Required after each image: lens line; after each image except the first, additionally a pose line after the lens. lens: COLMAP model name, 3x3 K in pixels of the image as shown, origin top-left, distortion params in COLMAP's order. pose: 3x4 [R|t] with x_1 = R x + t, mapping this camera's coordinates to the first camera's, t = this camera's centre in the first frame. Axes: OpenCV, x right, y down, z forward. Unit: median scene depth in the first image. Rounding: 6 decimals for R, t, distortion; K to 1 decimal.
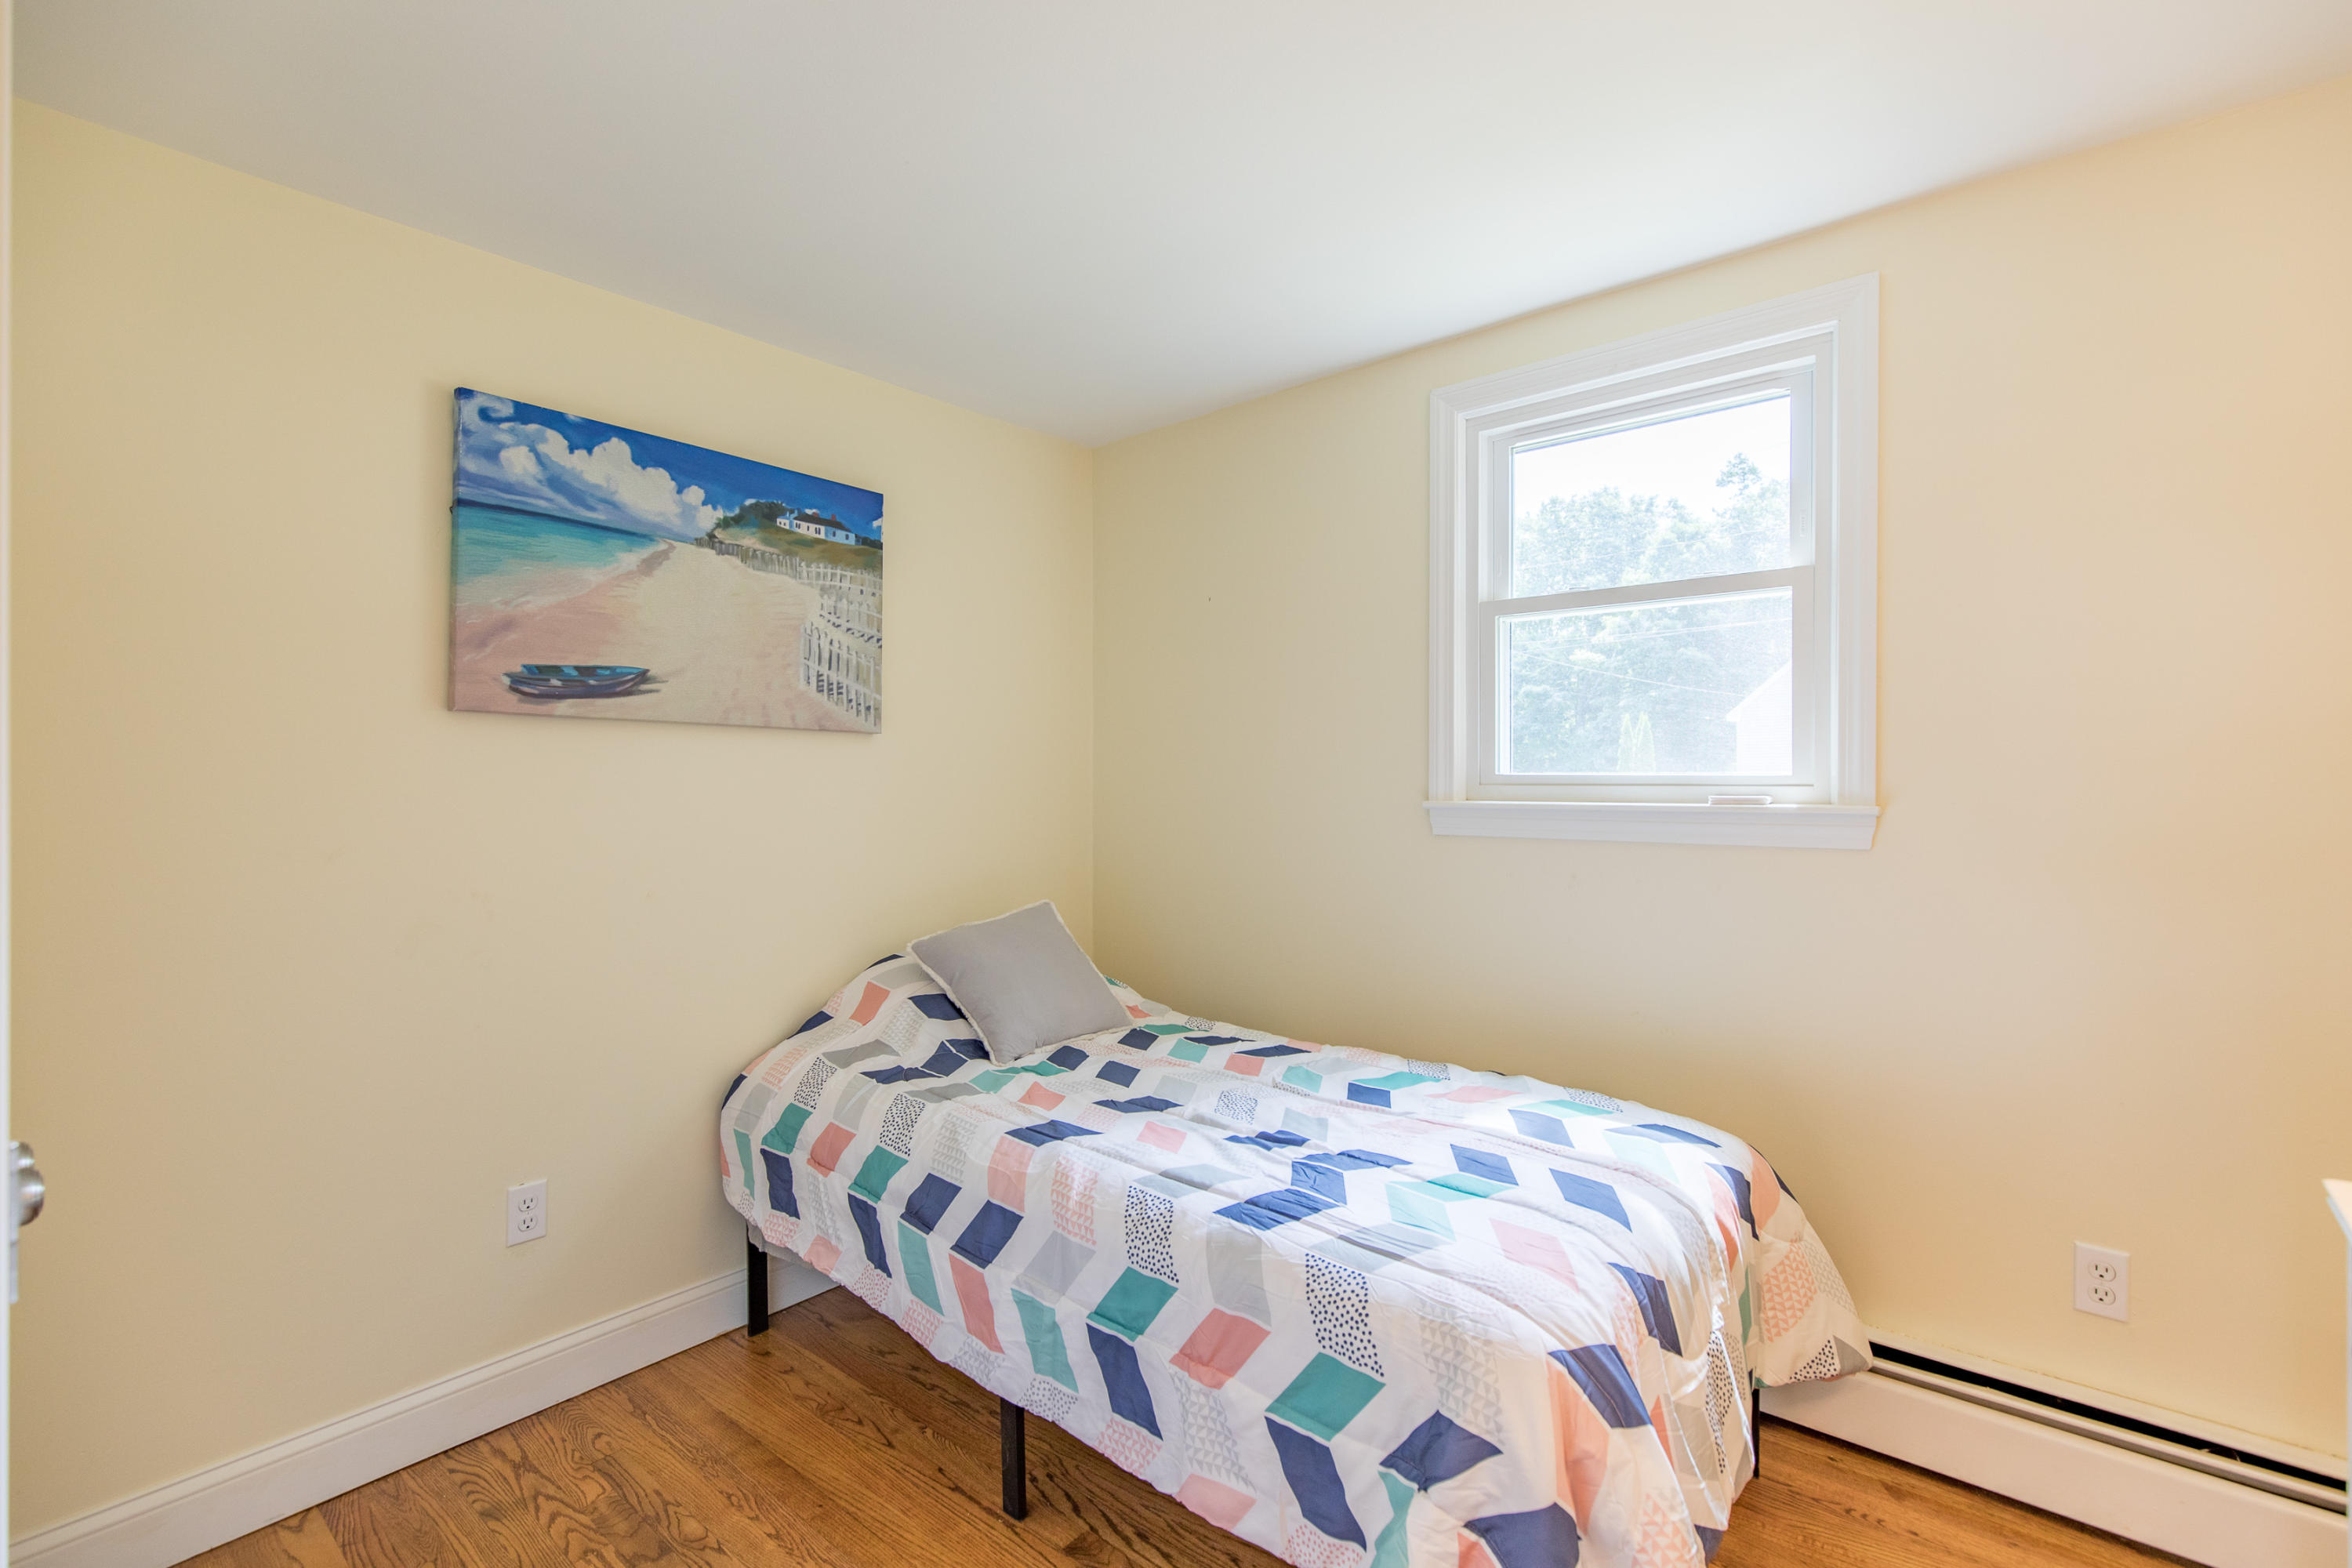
lens RADIAL K [[1054.6, 0, 1183.1], [0, 1054.6, 783.9], [0, 0, 1]] dist [0.001470, -0.000369]
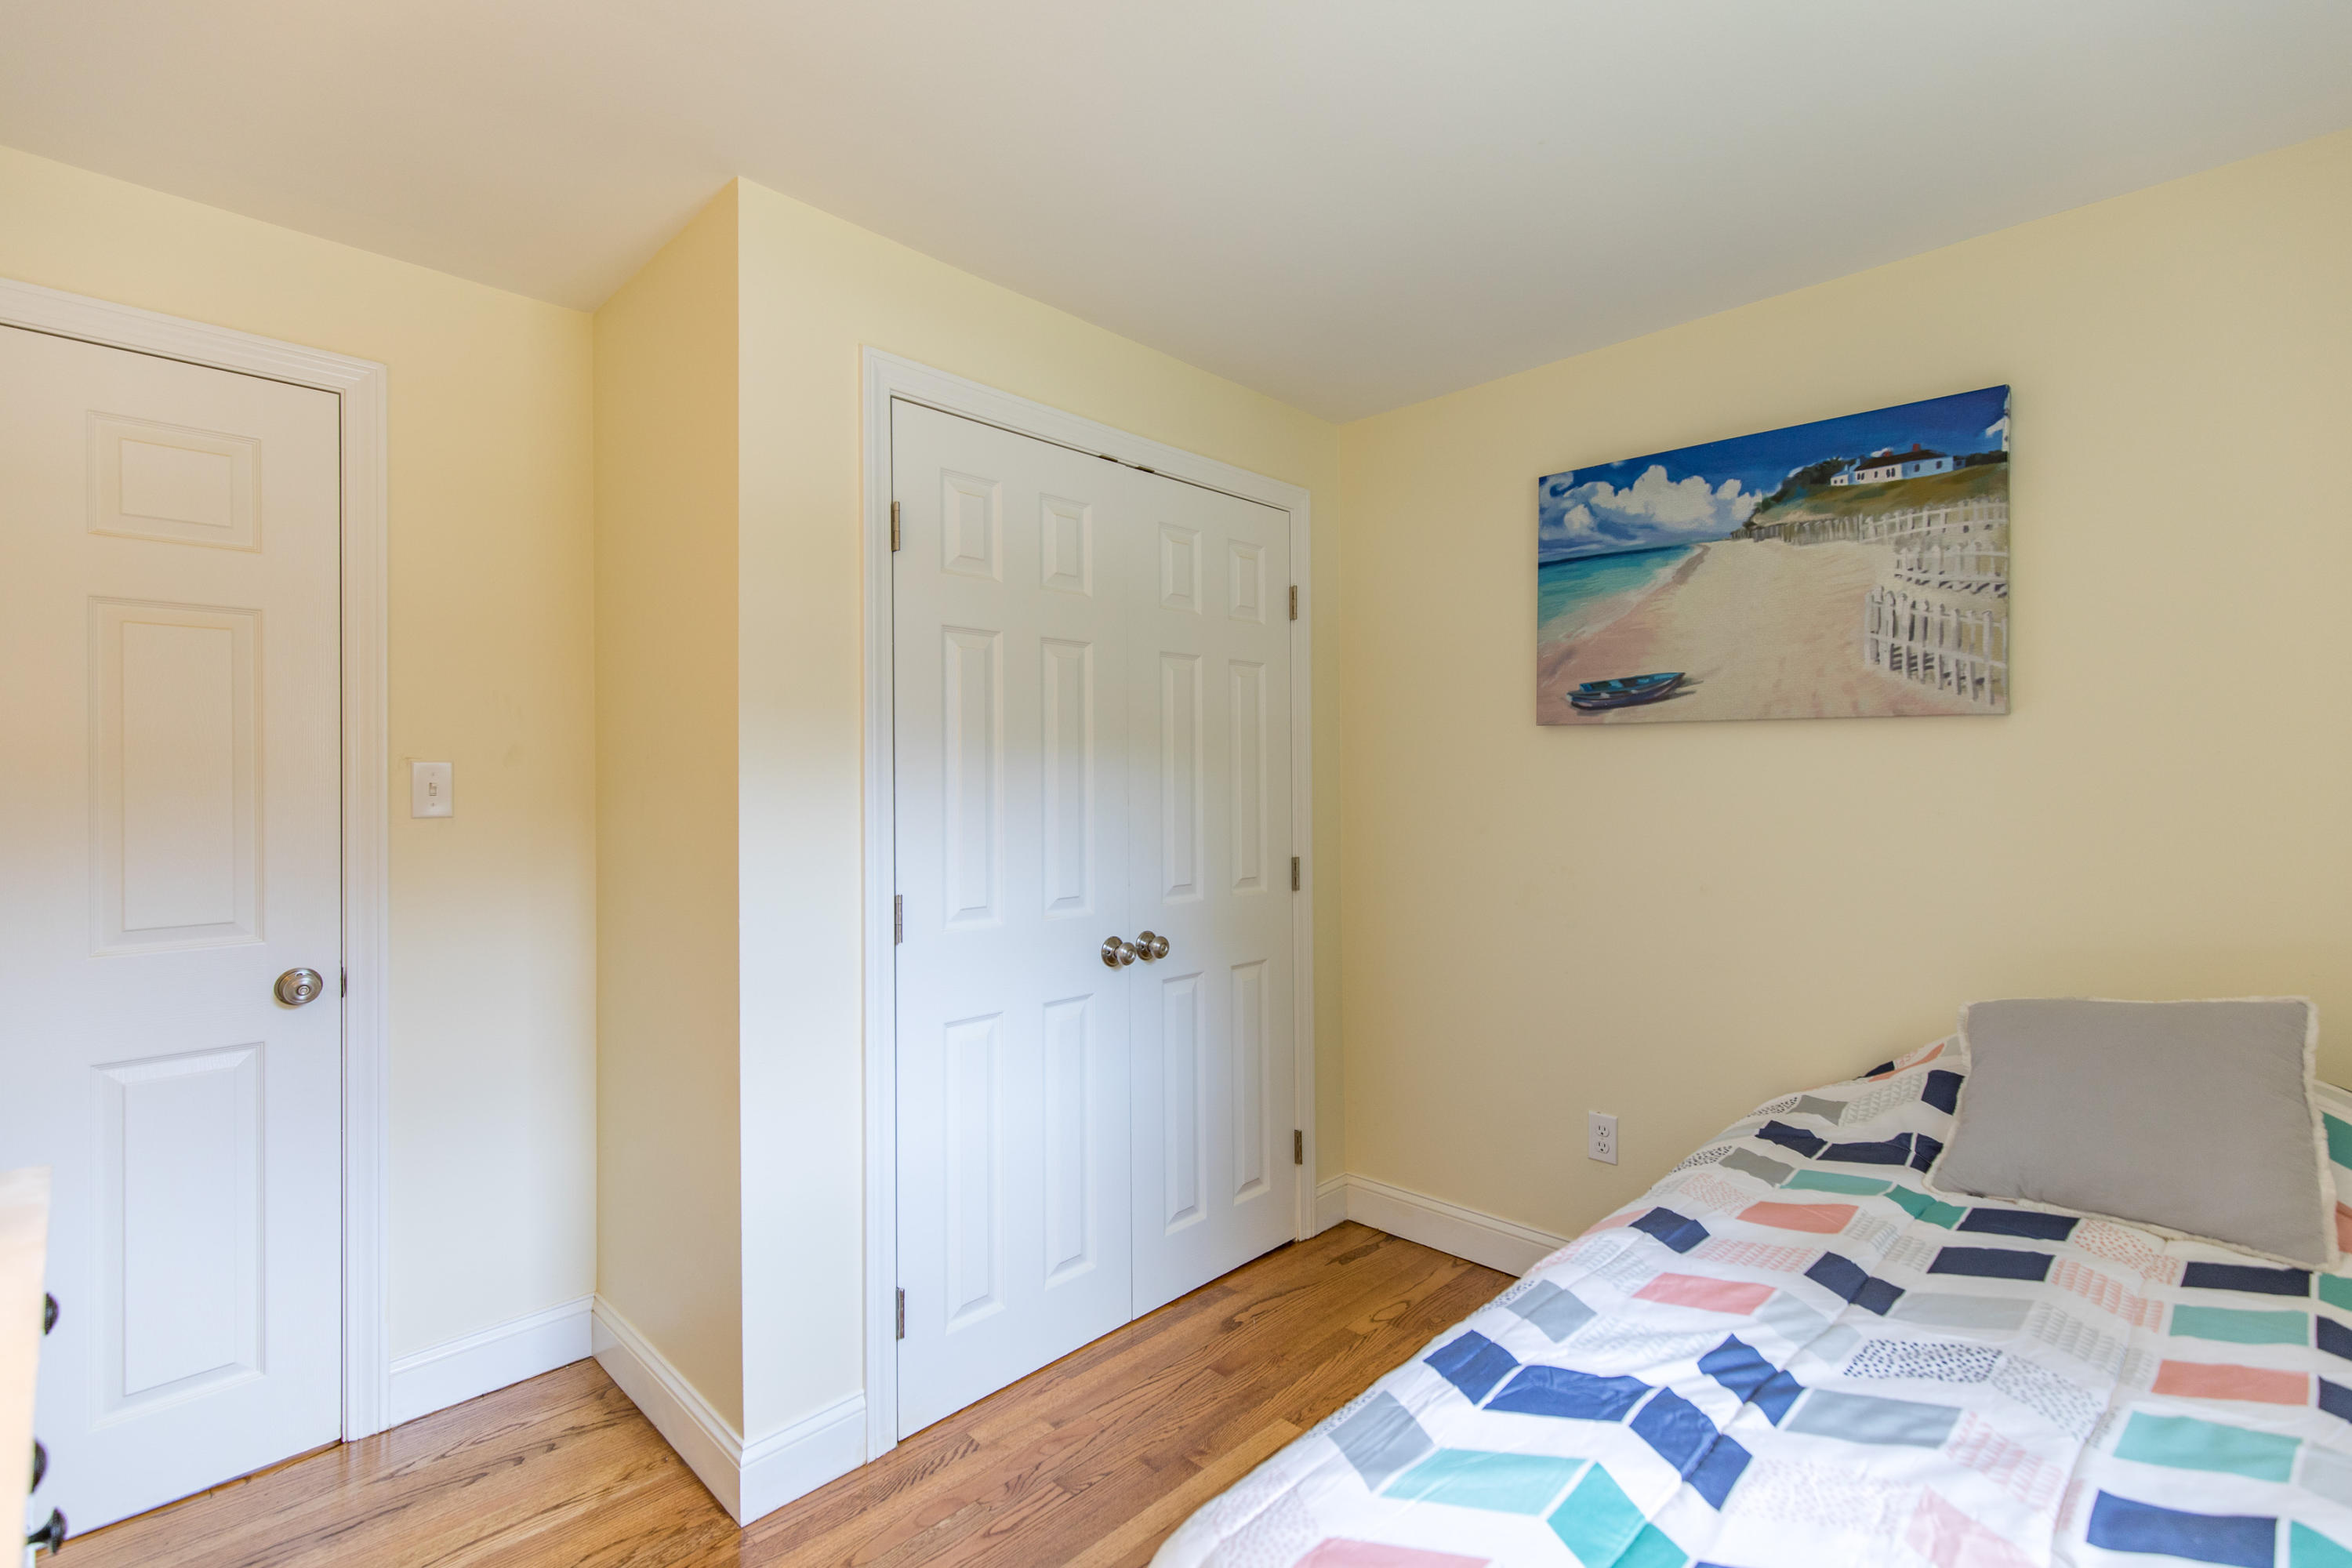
lens RADIAL K [[1054.6, 0, 1183.8], [0, 1054.6, 778.8], [0, 0, 1]] dist [0.001470, -0.000369]
pose [[-0.067793, 0.008068, -0.997667, 0.565358], [0.006742, 0.999948, 0.007629, -0.014110], [0.997677, -0.006209, -0.067844, 0.563874]]
